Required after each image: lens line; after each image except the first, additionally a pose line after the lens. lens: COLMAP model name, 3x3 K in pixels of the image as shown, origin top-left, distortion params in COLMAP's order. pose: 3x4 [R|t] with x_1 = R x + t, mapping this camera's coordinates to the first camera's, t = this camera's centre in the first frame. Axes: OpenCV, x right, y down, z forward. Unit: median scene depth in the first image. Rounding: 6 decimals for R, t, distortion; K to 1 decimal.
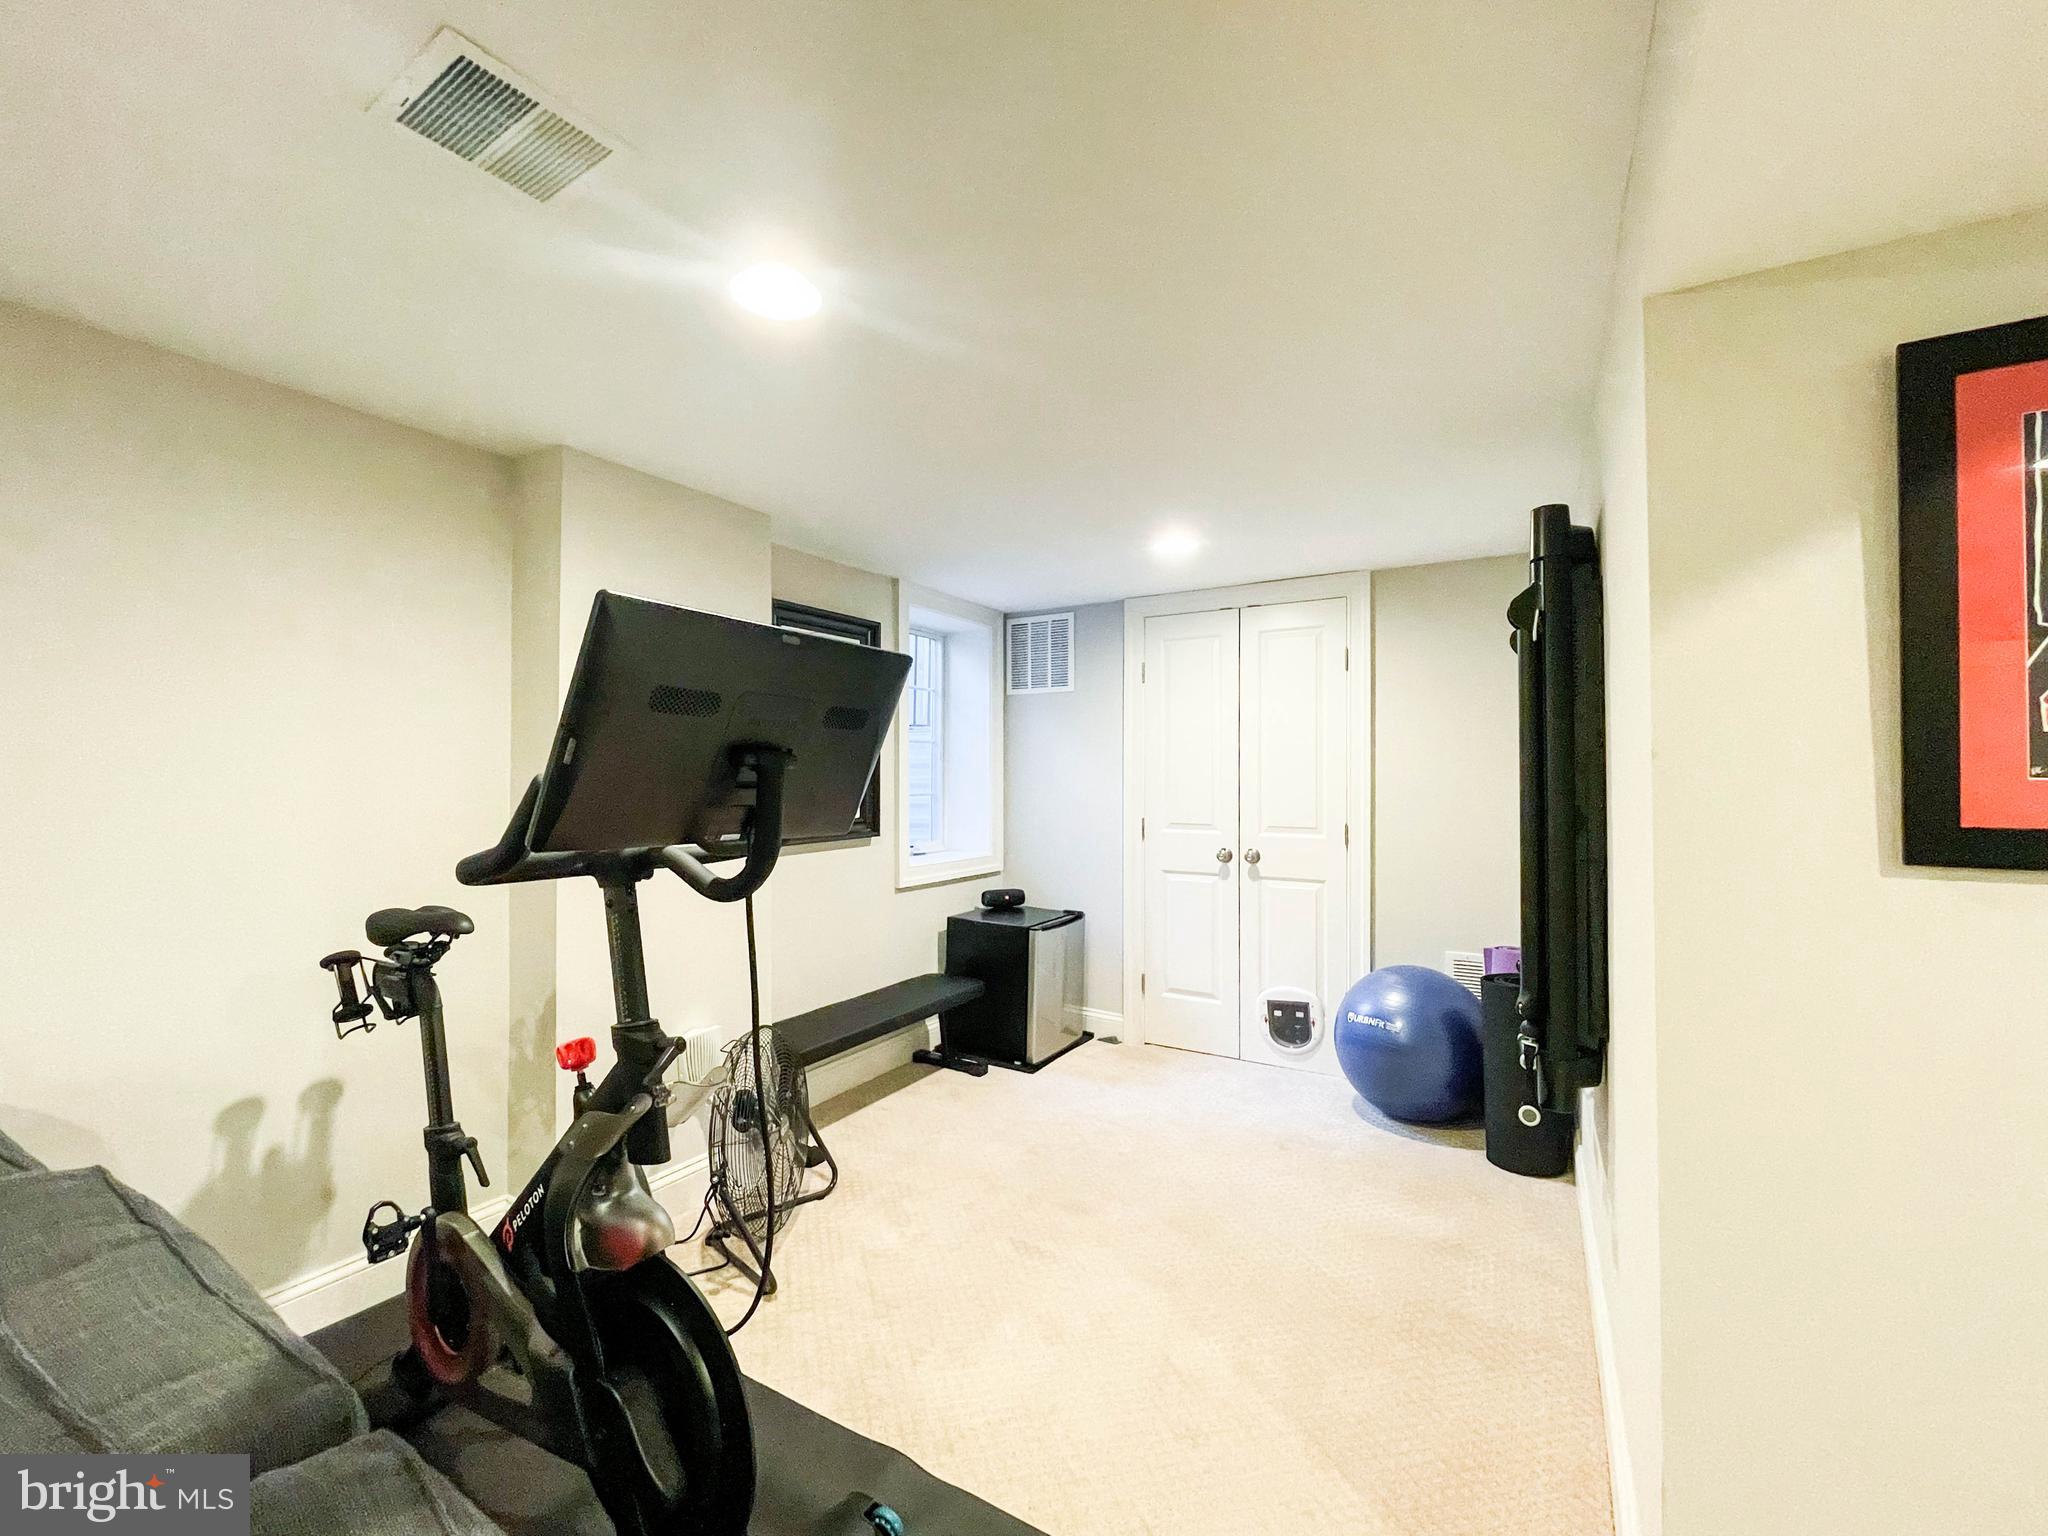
lens RADIAL K [[855.5, 0, 1017.1], [0, 855.5, 768.0], [0, 0, 1]] dist [-0.001847, -0.000135]
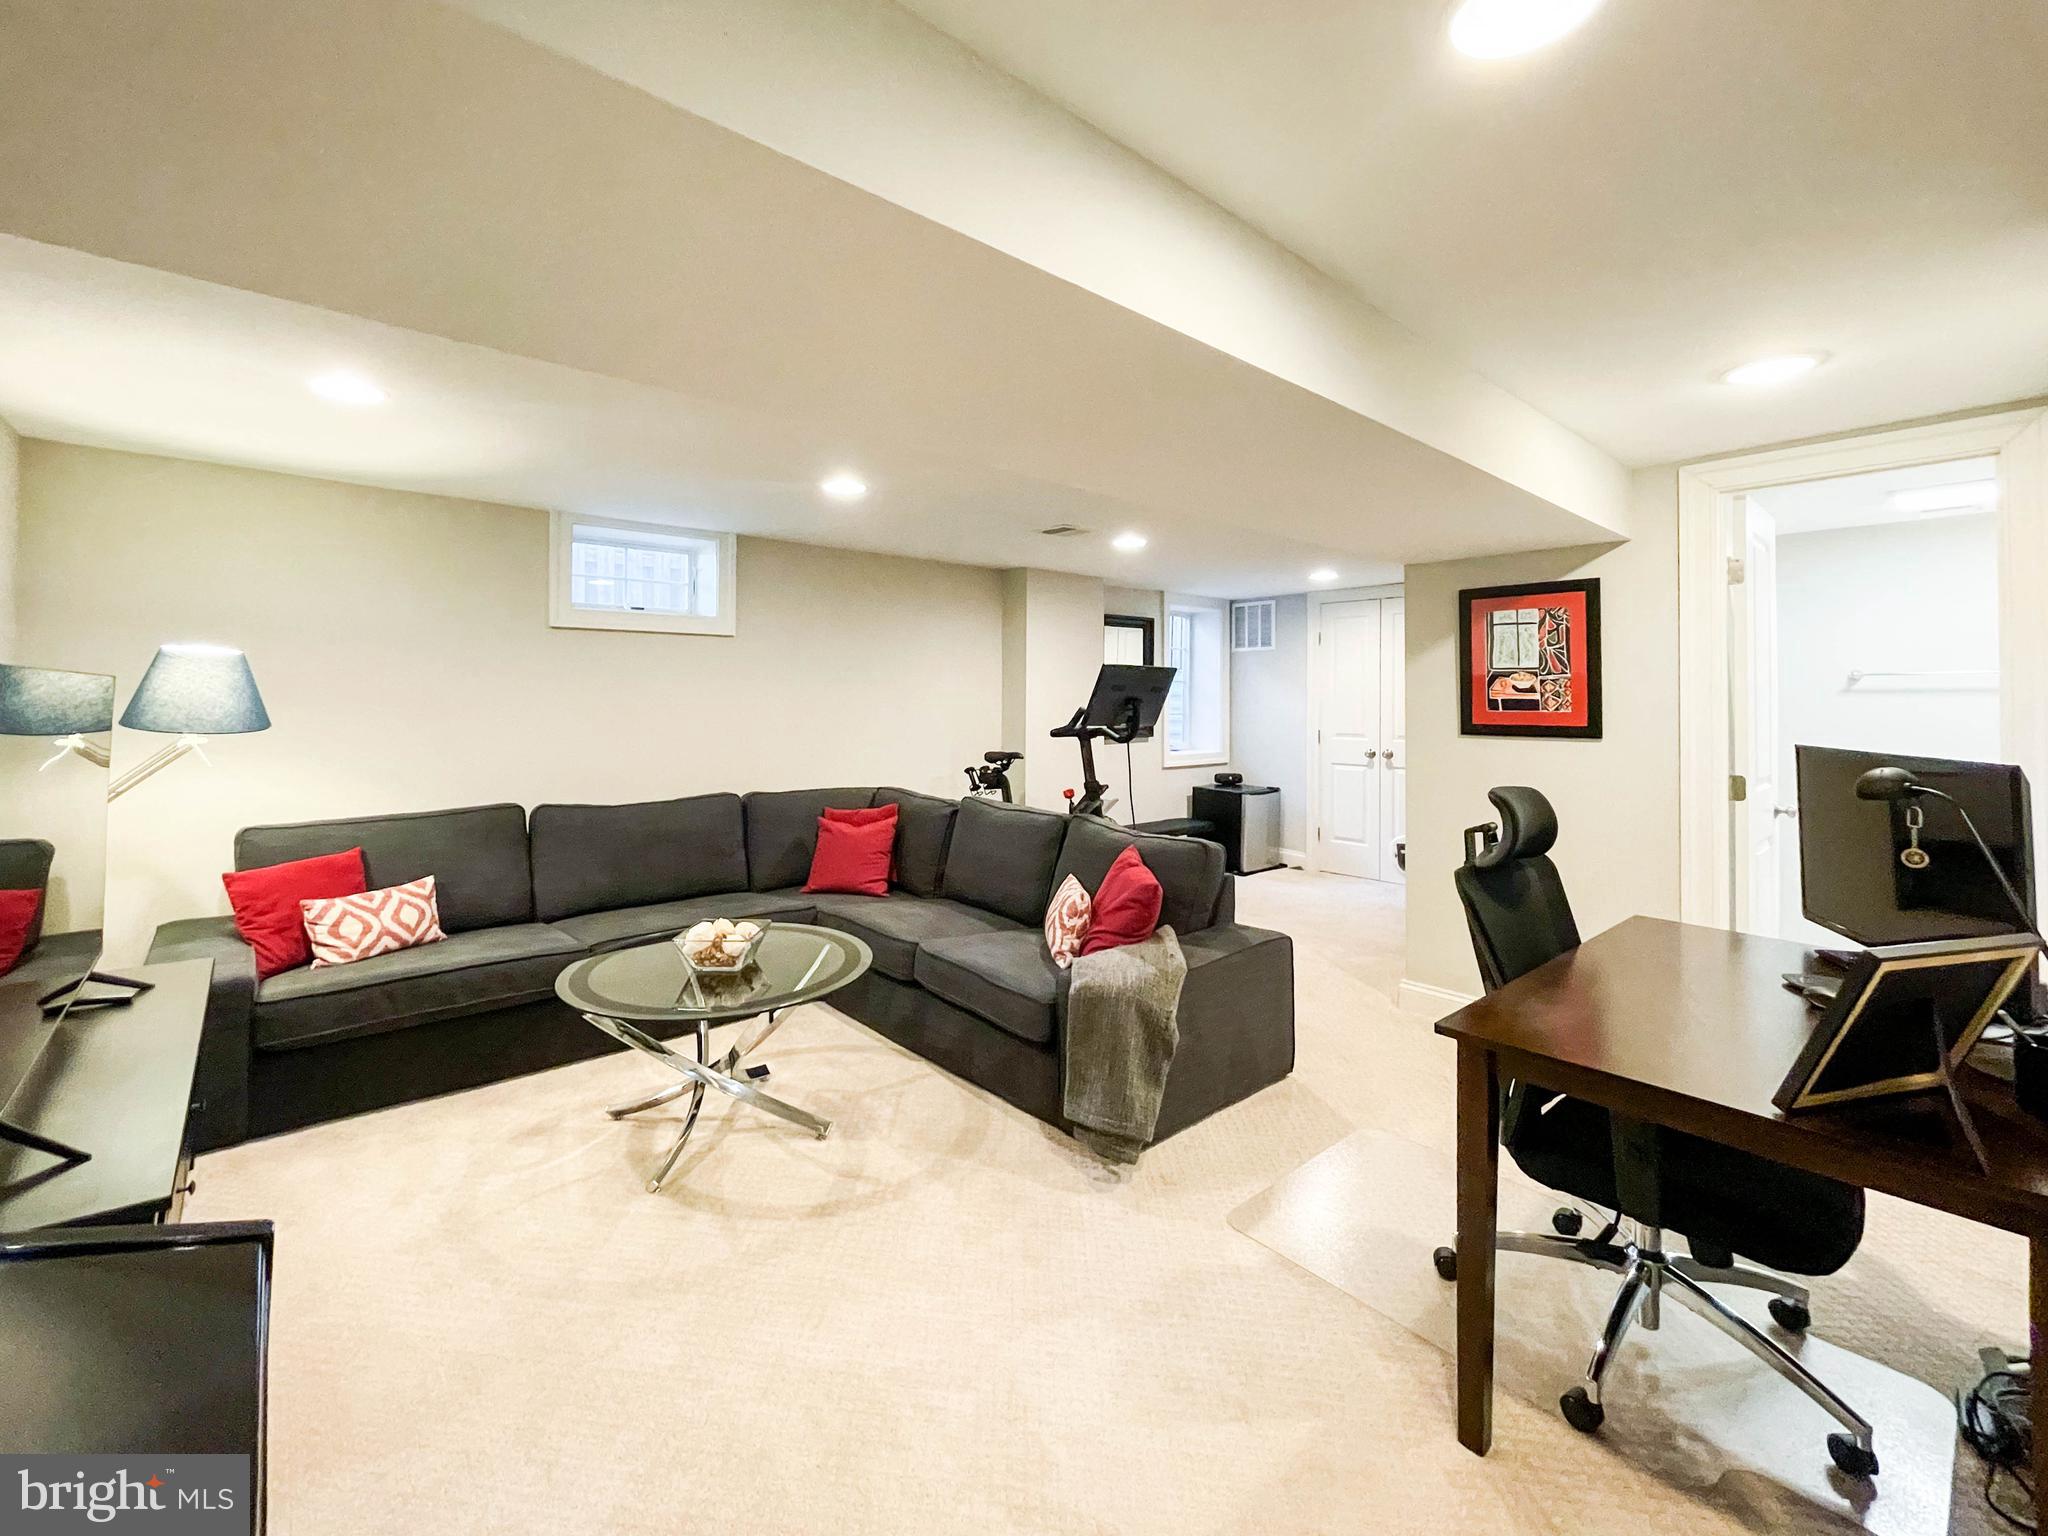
lens RADIAL K [[855.5, 0, 981.6], [0, 855.5, 690.6], [0, 0, 1]] dist [-0.001847, -0.000135]
pose [[0.945810, -0.000080, -0.324722, 0.073638], [0.000645, 0.999998, 0.001632, -0.018812], [0.324721, -0.001753, 0.945808, -0.741544]]
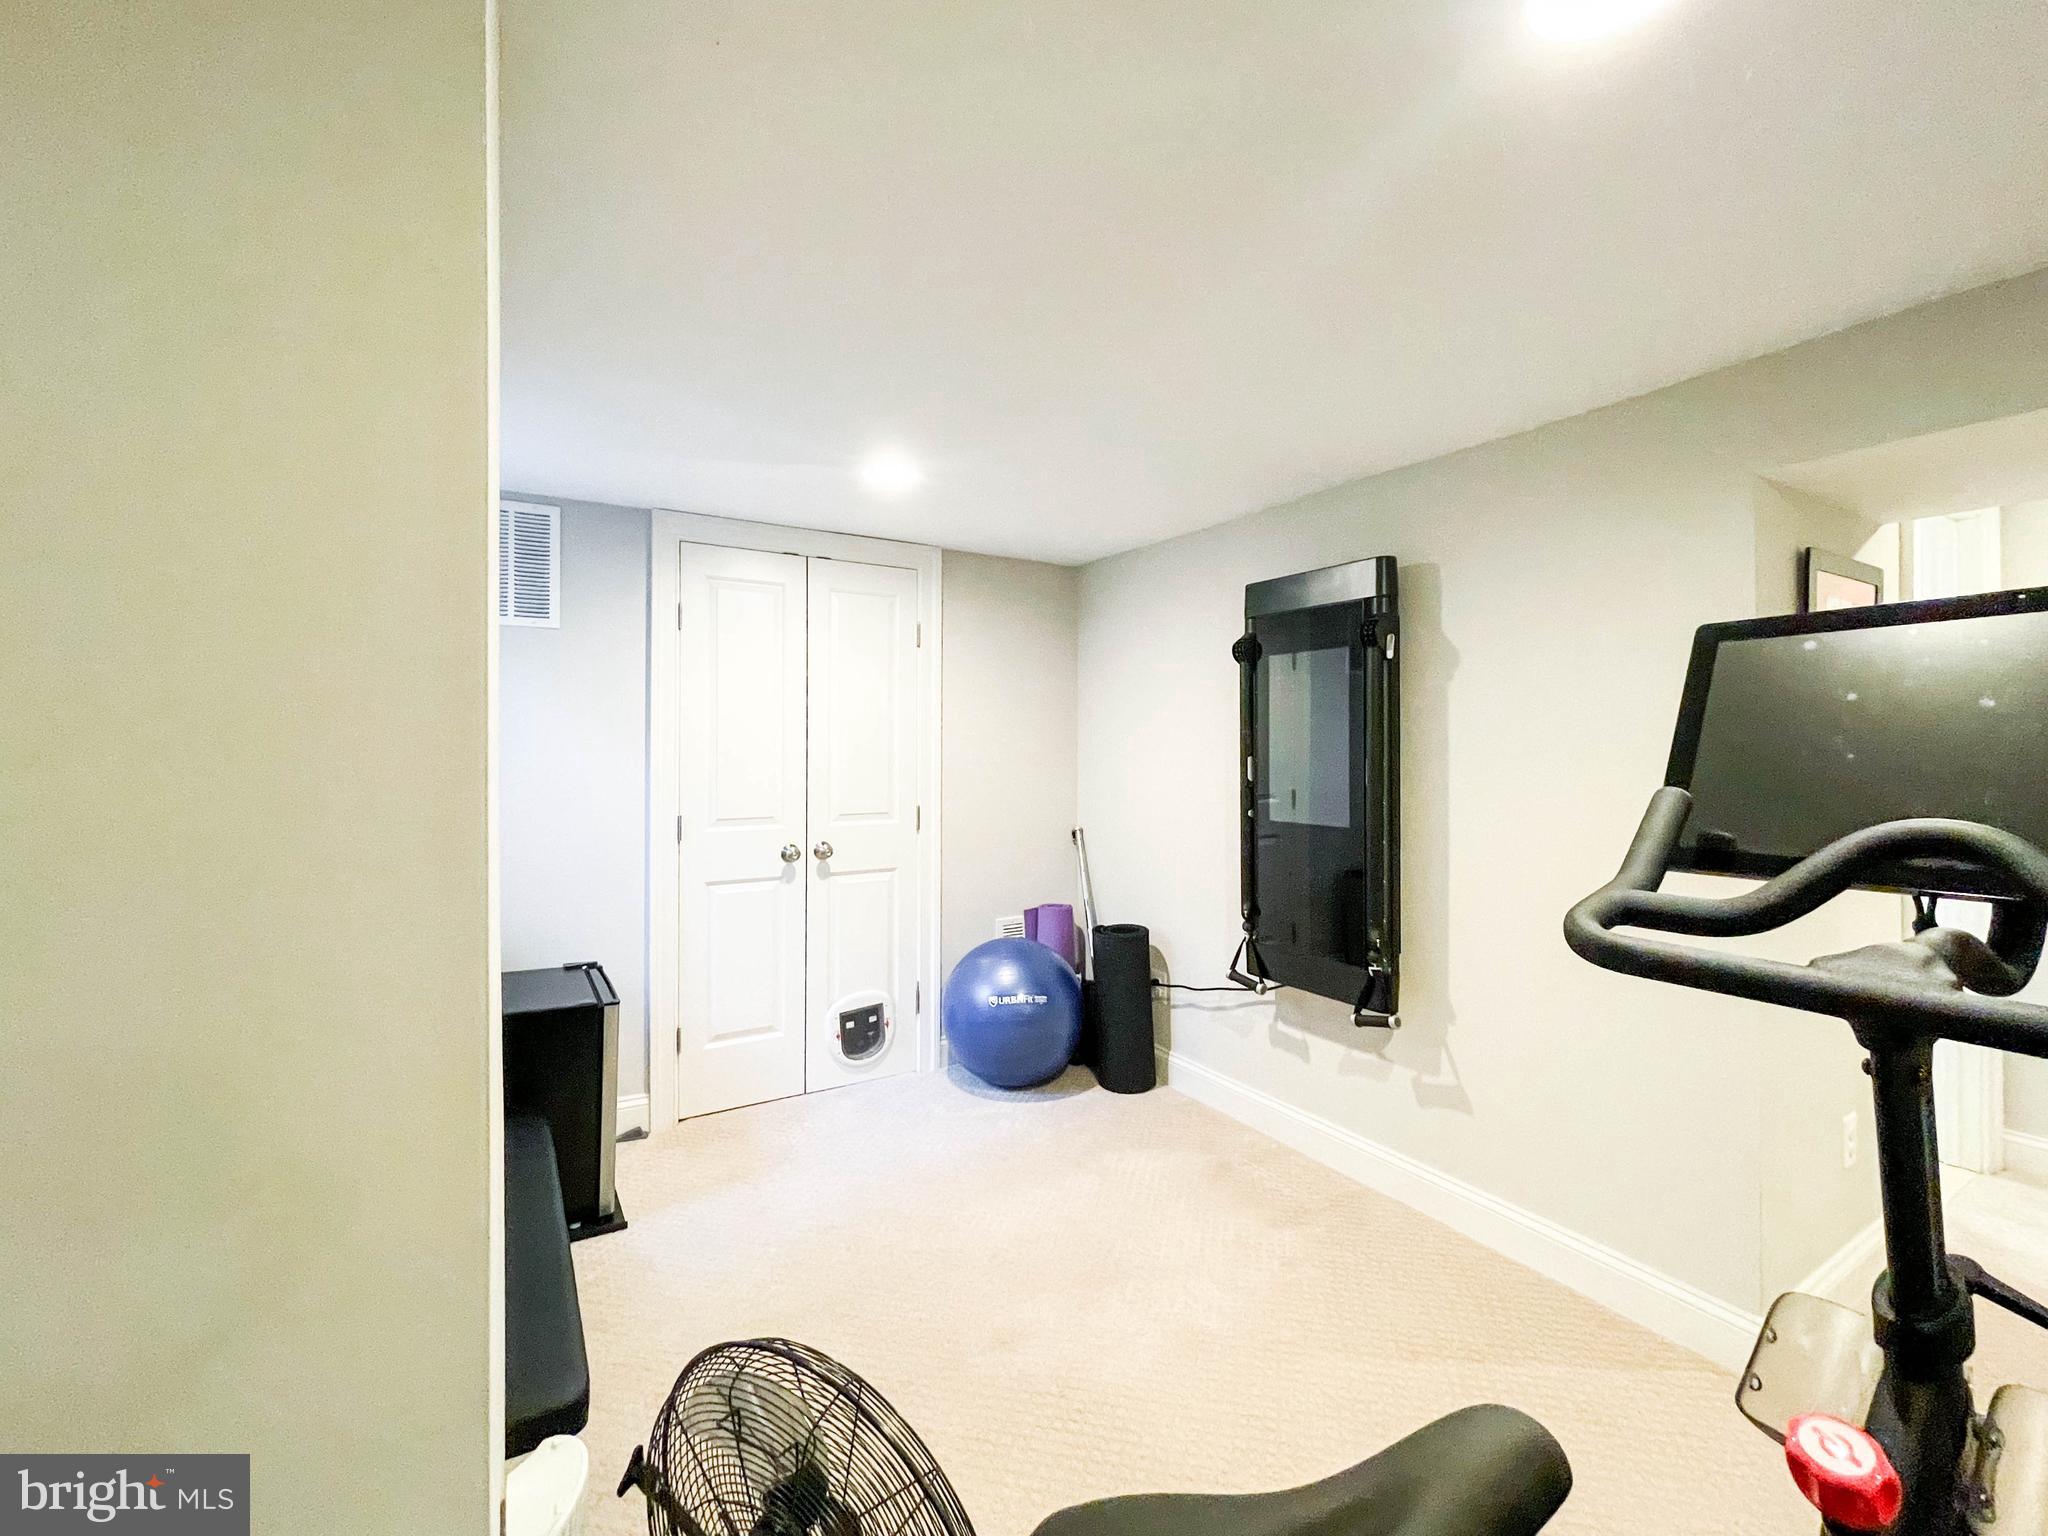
lens RADIAL K [[855.5, 0, 996.2], [0, 855.5, 741.9], [0, 0, 1]] dist [-0.001847, -0.000135]
pose [[0.463314, 0.006163, 0.886173, -0.392777], [-0.008646, 0.999960, -0.002434, -0.004493], [-0.886152, -0.006534, 0.463349, 0.439847]]
